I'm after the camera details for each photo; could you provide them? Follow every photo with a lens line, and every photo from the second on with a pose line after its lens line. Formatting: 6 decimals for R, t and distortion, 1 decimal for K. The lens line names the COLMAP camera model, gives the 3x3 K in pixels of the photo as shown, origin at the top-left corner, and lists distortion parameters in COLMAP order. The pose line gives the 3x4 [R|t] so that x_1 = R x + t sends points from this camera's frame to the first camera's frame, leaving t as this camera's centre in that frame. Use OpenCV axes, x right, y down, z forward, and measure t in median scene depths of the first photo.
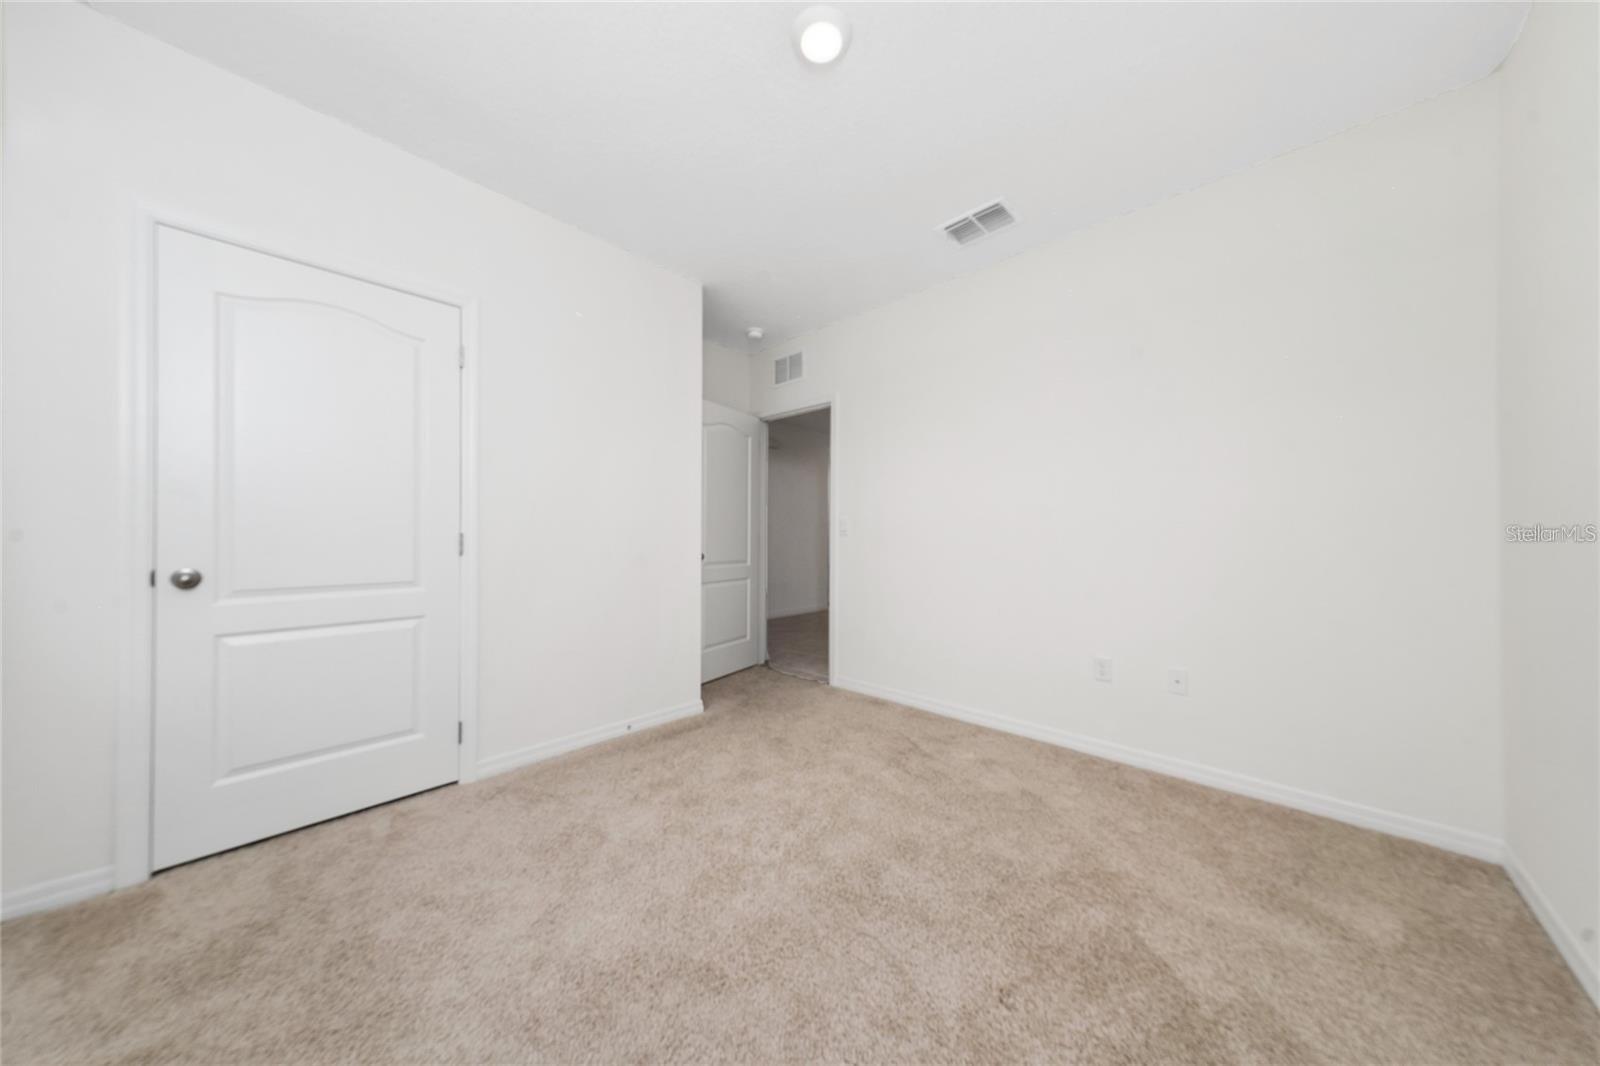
lens RADIAL K [[543.6, 0, 790.9], [0, 543.6, 536.7], [0, 0, 1]] dist [0.000274, 0.000034]
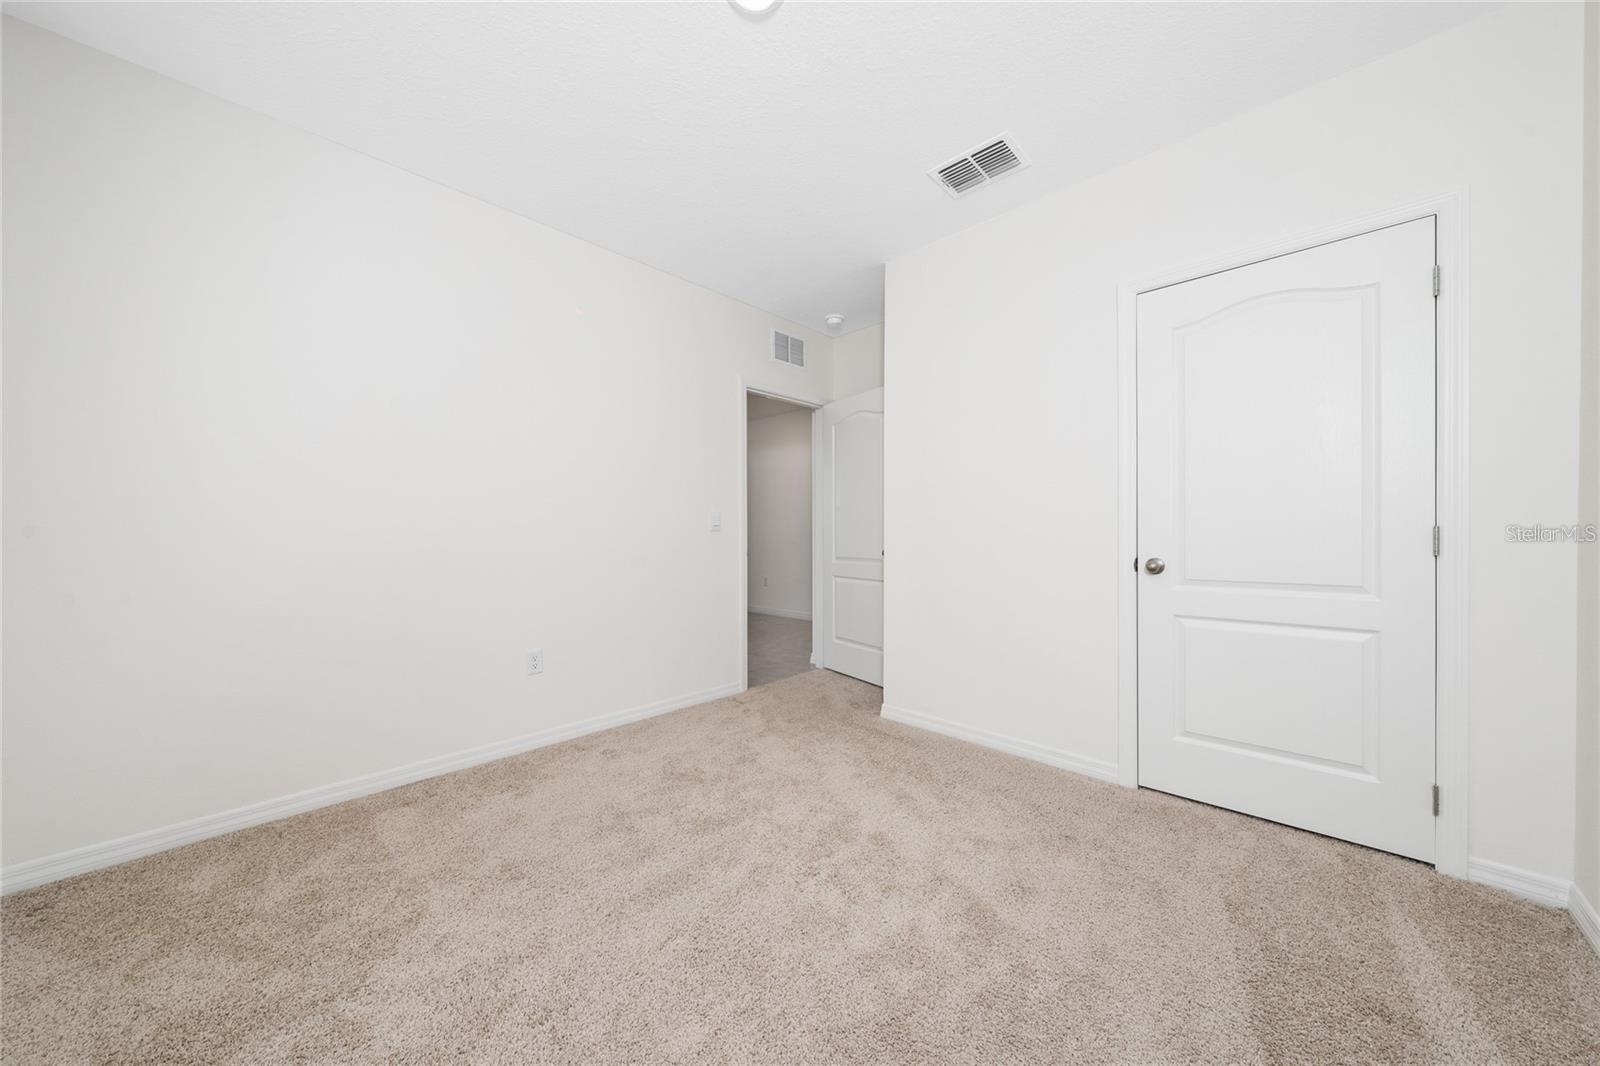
lens RADIAL K [[543.6, 0, 790.9], [0, 543.6, 536.7], [0, 0, 1]] dist [0.000274, 0.000034]
pose [[-0.060168, -0.000659, -0.998188, 0.205985], [0.008825, 0.999960, -0.001192, 0.001230], [0.998149, -0.008881, -0.060160, 0.226947]]
